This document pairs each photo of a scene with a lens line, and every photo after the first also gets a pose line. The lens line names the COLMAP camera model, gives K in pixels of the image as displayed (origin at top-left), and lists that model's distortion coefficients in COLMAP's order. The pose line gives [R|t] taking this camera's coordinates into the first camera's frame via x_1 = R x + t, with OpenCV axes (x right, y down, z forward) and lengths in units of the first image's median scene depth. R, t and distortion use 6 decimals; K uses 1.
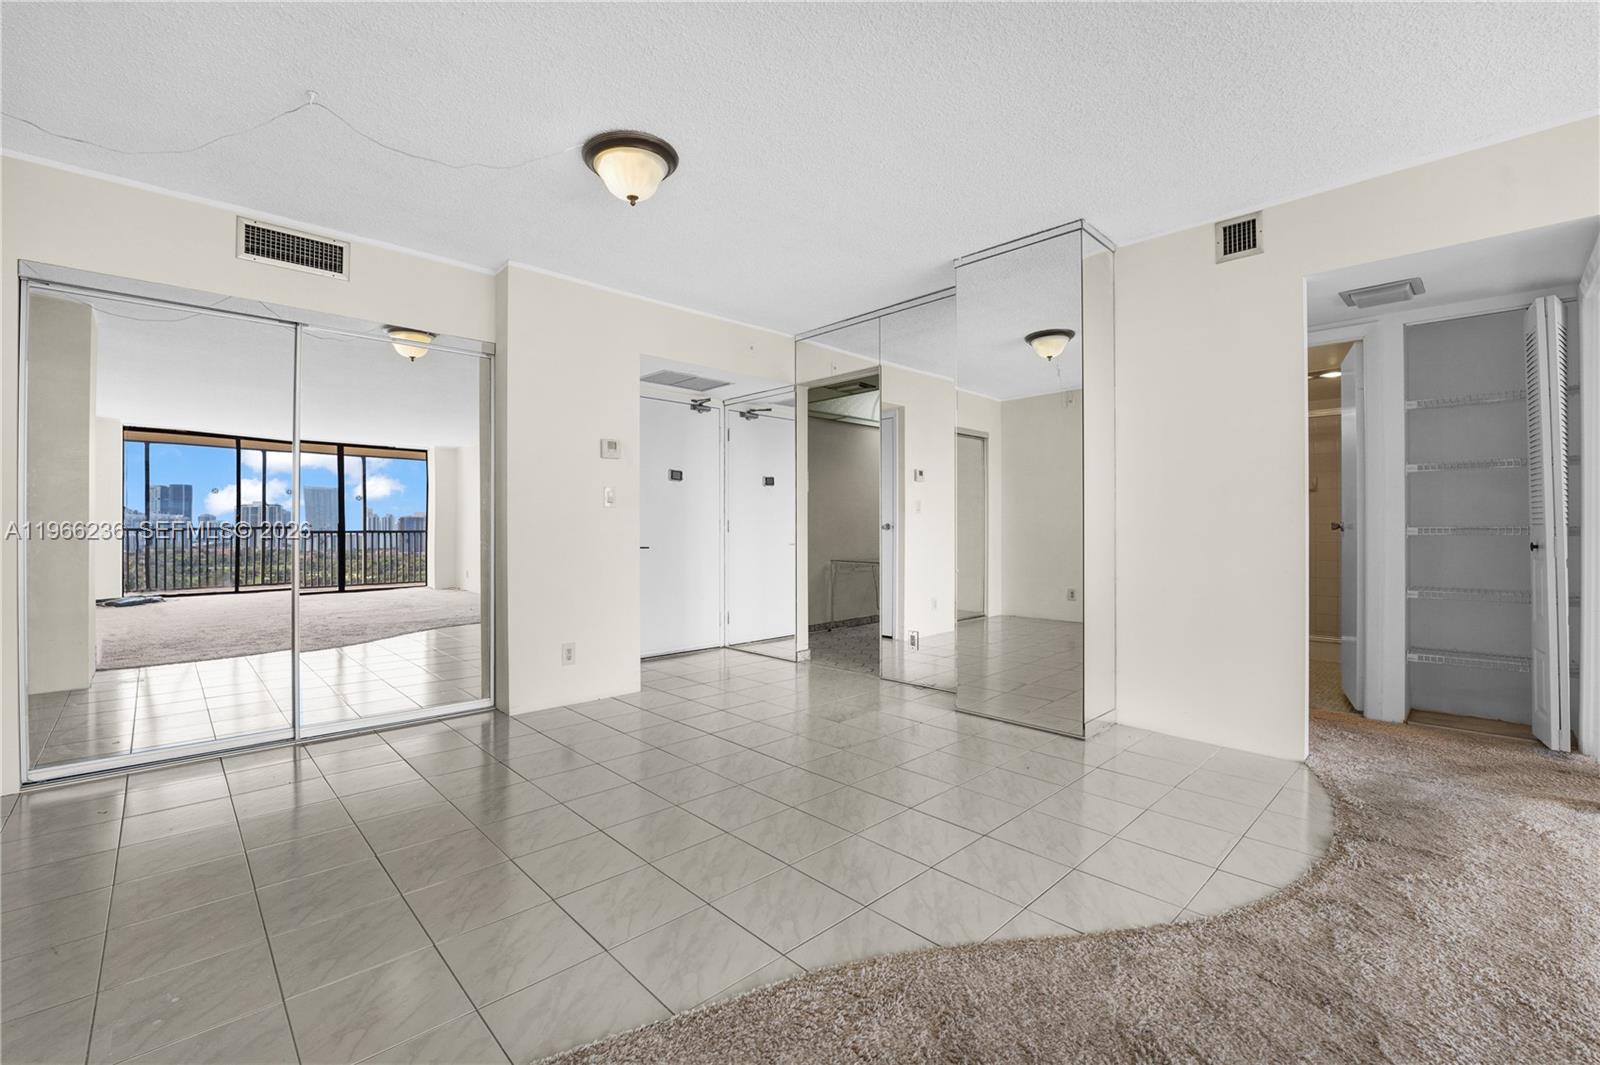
lens RADIAL K [[678.5, 0, 800.0], [0, 678.5, 532.5], [0, 0, 1]] dist [-0.017202, 0.000948]
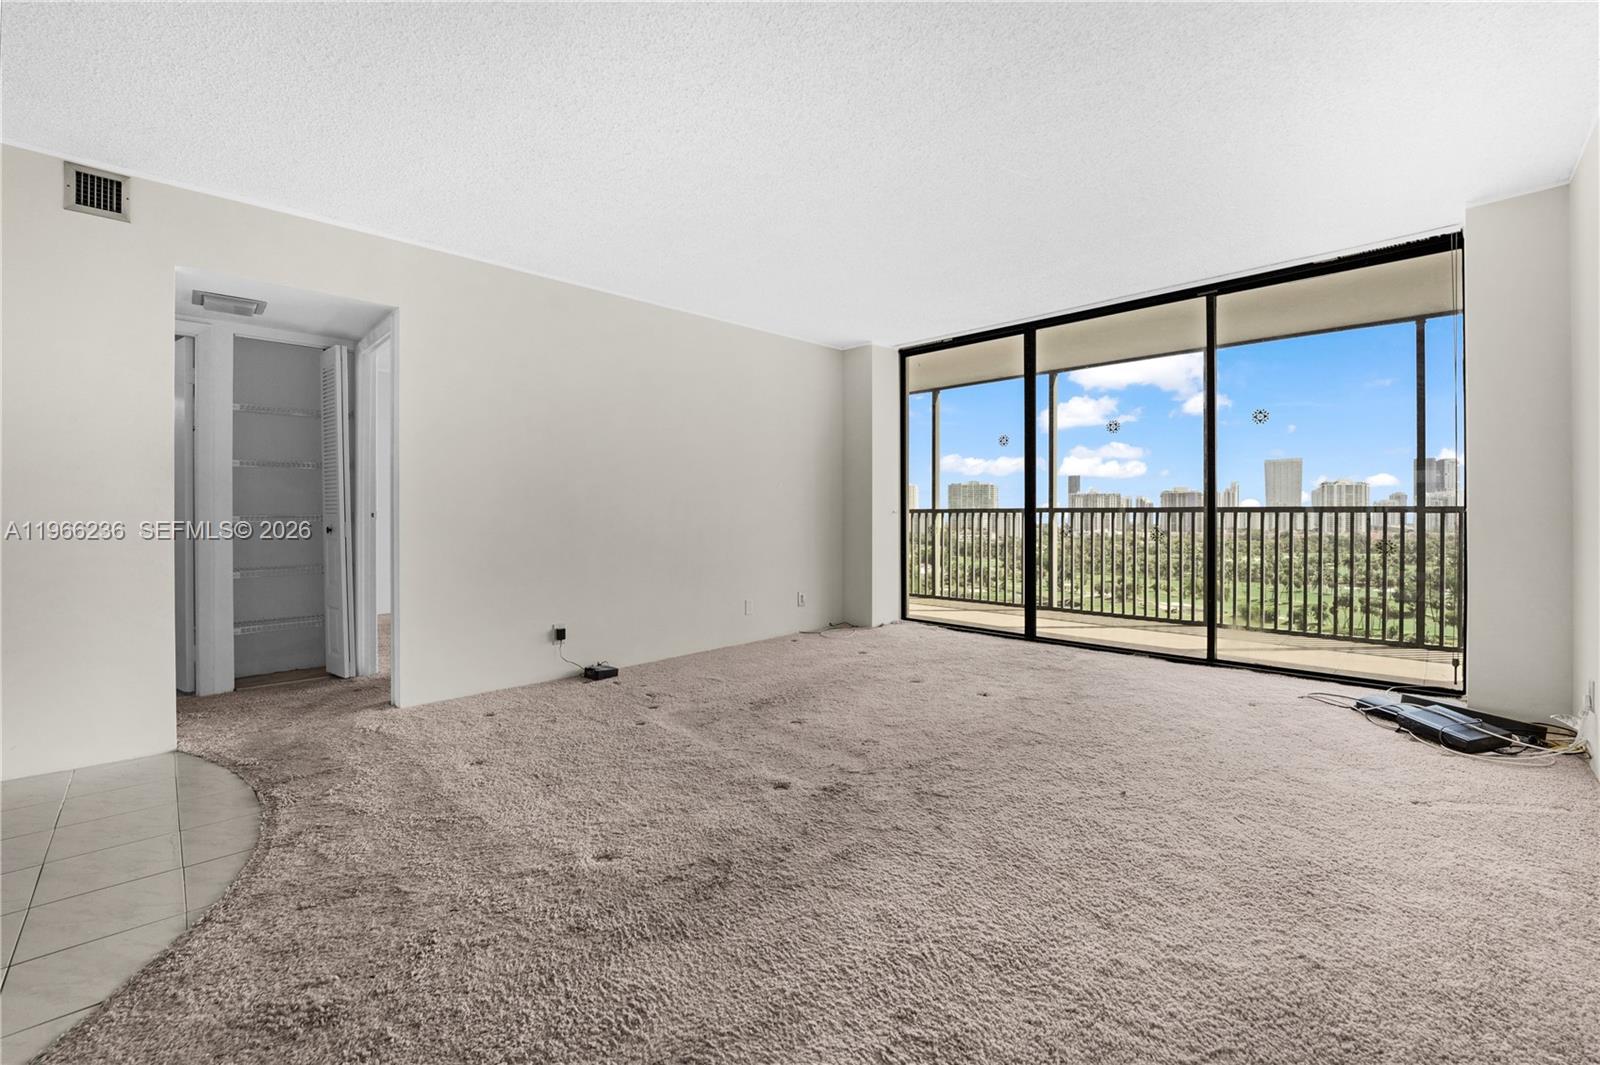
lens RADIAL K [[657.7, 0, 793.5], [0, 657.7, 511.9], [0, 0, 1]] dist [-0.017510, 0.000295]
pose [[-0.003382, 0.004296, 0.999985, -0.317468], [0.012476, 0.999913, -0.004253, 0.004616], [-0.999916, 0.012461, -0.003435, 0.121288]]
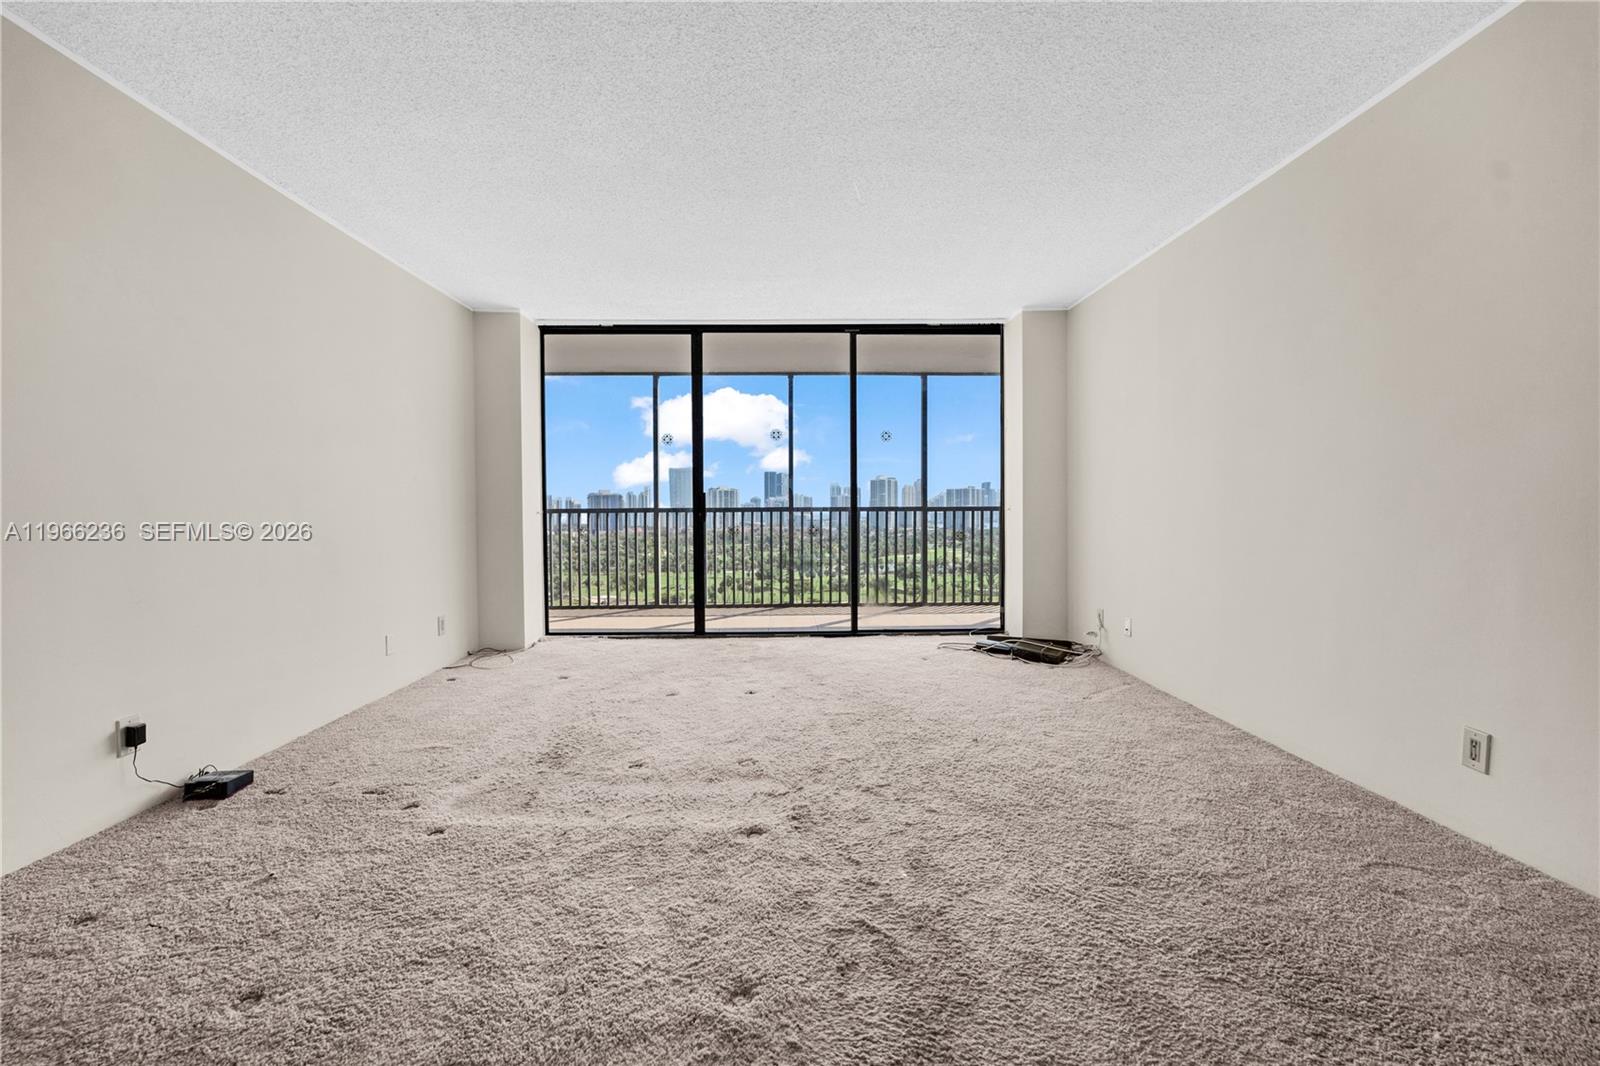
lens RADIAL K [[670.8, 0, 790.4], [0, 670.8, 527.2], [0, 0, 1]] dist [-0.019042, 0.000076]
pose [[-0.722047, -0.008638, 0.691790, 0.139001], [0.016045, 0.999444, 0.029226, -0.004714], [-0.691658, 0.032203, -0.721507, 0.867836]]
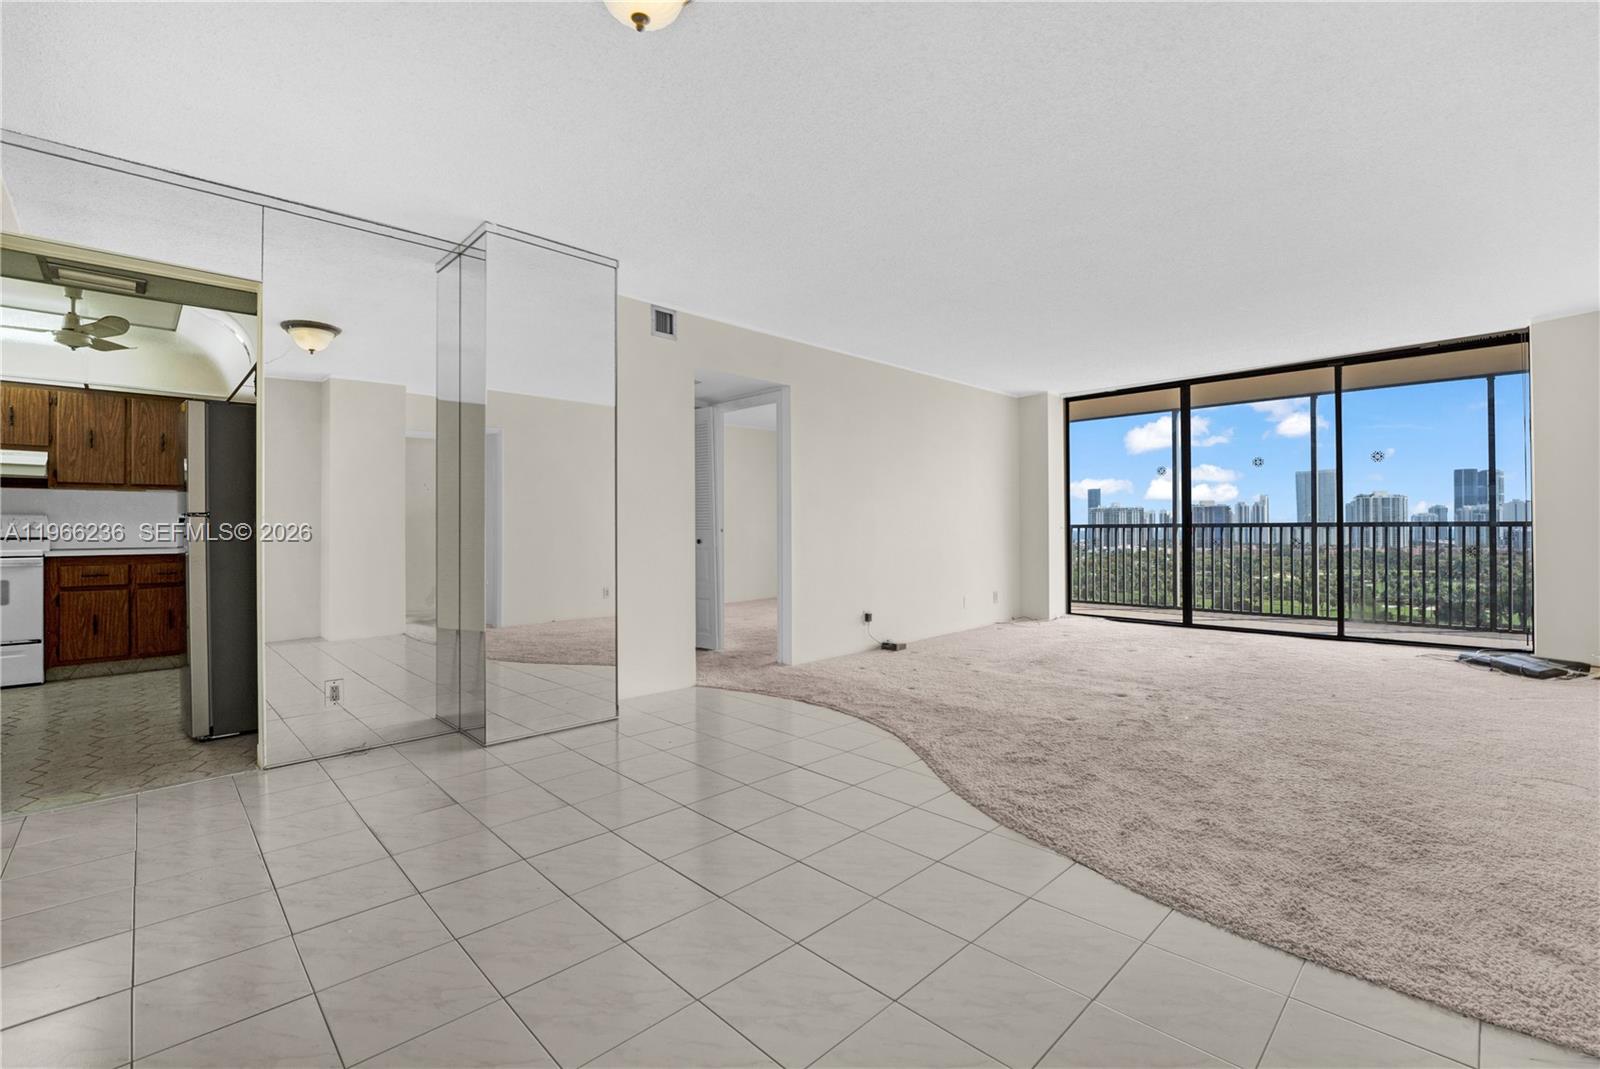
lens RADIAL K [[684.8, 0, 799.5], [0, 684.8, 522.5], [0, 0, 1]] dist [-0.015507, 0.000229]
pose [[0.001559, 0.012852, 0.999916, -1.183100], [0.015325, 0.999800, -0.012874, -0.002699], [-0.999881, 0.015344, 0.001362, 1.128347]]
